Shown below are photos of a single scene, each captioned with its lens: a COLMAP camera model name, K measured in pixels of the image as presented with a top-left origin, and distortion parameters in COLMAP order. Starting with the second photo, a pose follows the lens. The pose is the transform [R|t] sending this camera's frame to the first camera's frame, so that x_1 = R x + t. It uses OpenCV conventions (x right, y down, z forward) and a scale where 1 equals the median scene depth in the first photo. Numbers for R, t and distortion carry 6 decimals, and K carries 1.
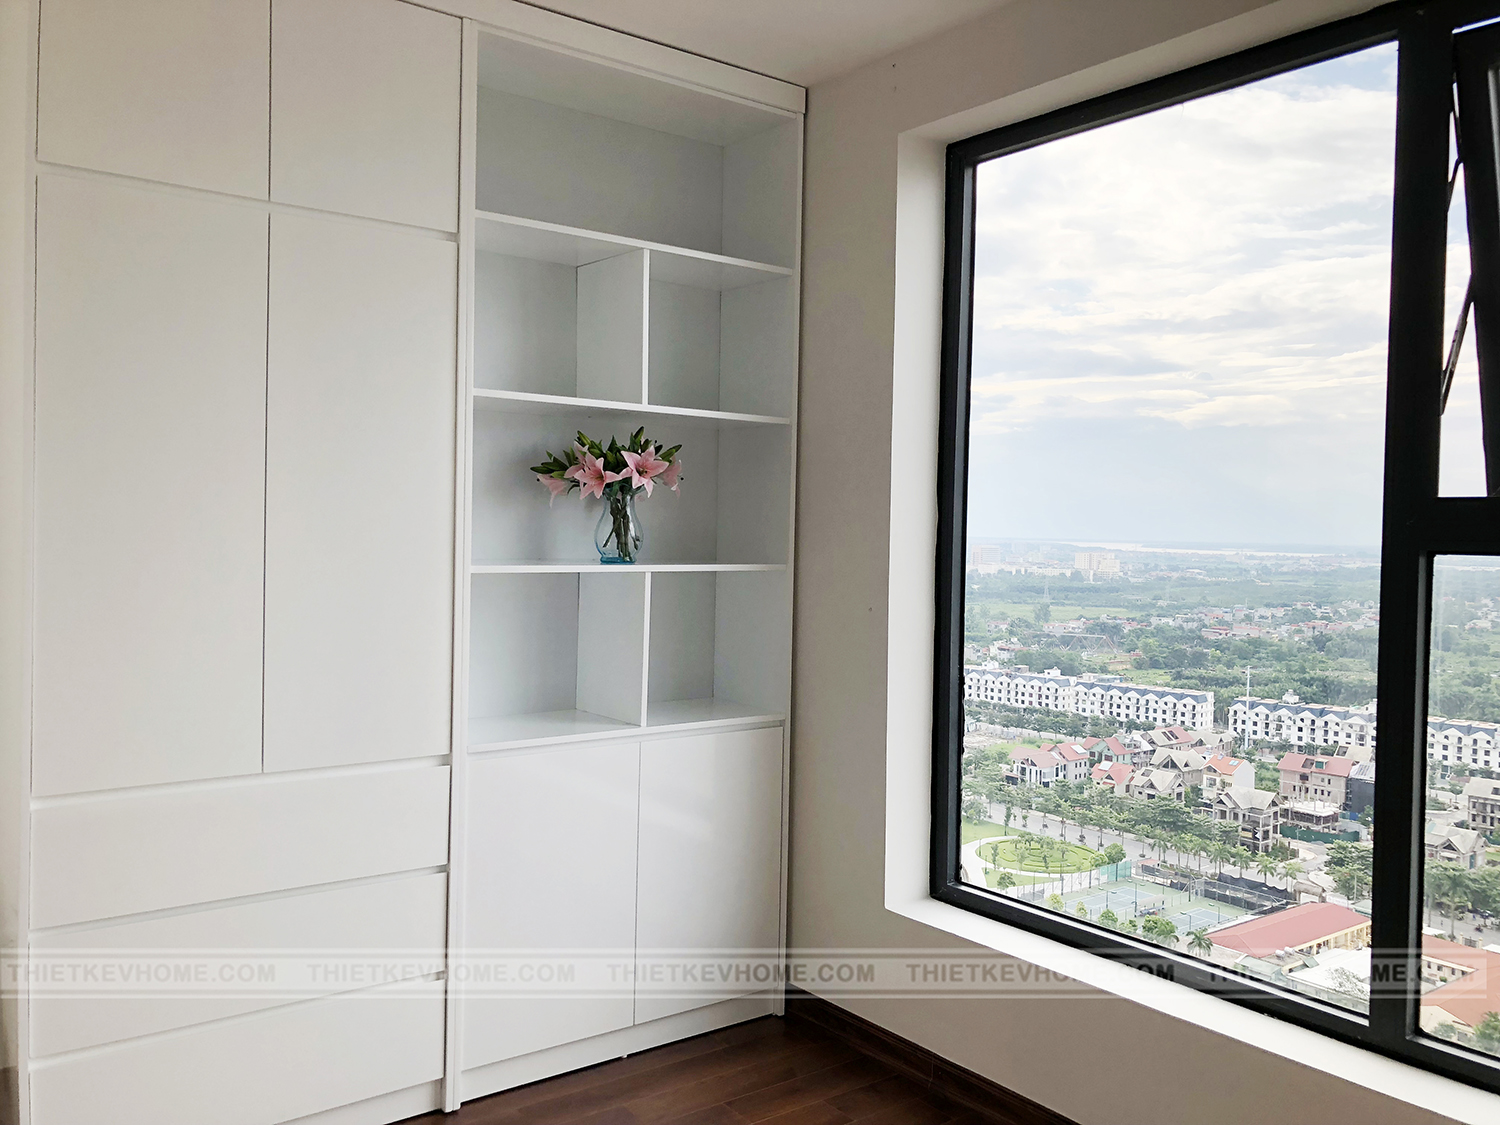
lens RADIAL K [[1229.2, 0, 754.6], [0, 1229.2, 566.1], [0, 0, 1]] dist [0.038561, -0.102205]
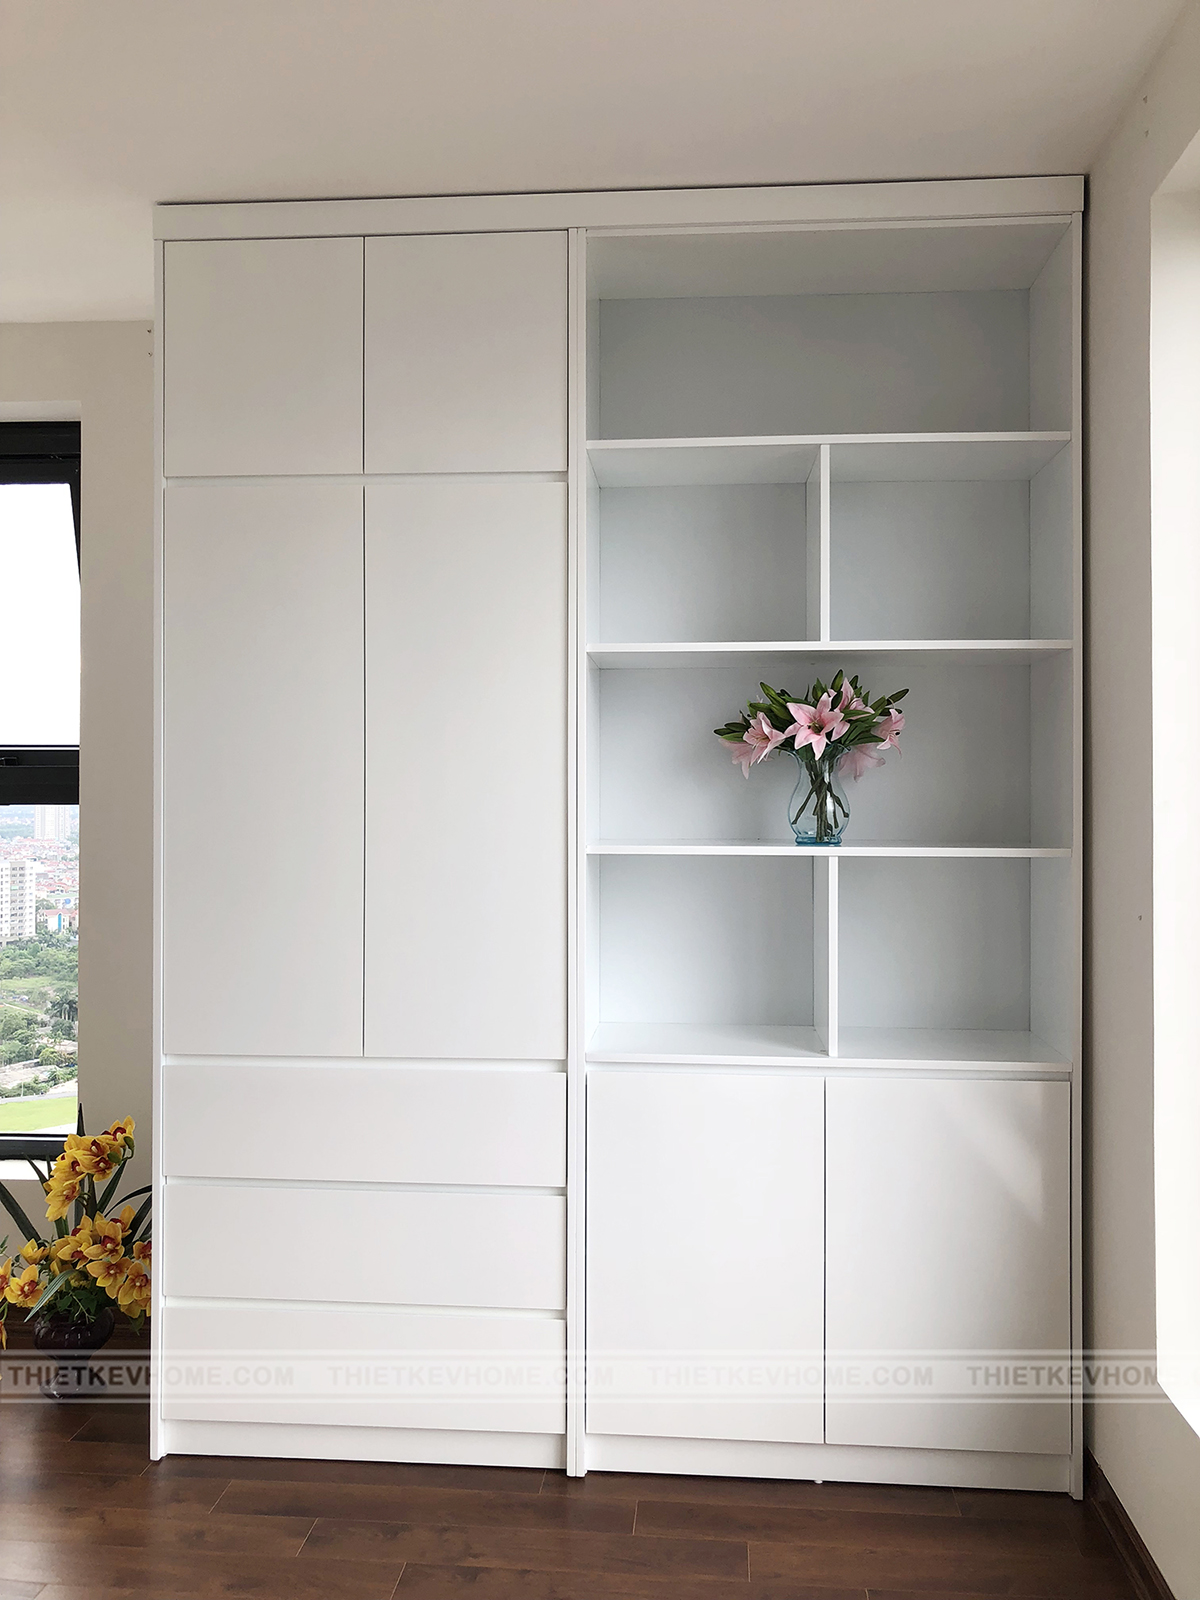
lens RADIAL K [[1311.2, 0, 600.0], [0, 1311.2, 800.0], [0, 0, 1]] dist [0.038561, -0.102205]
pose [[0.738116, -0.015682, -0.674491, 0.371908], [-0.010378, 0.999348, -0.034591, -0.000595], [0.674593, 0.032532, 0.737472, 0.295683]]
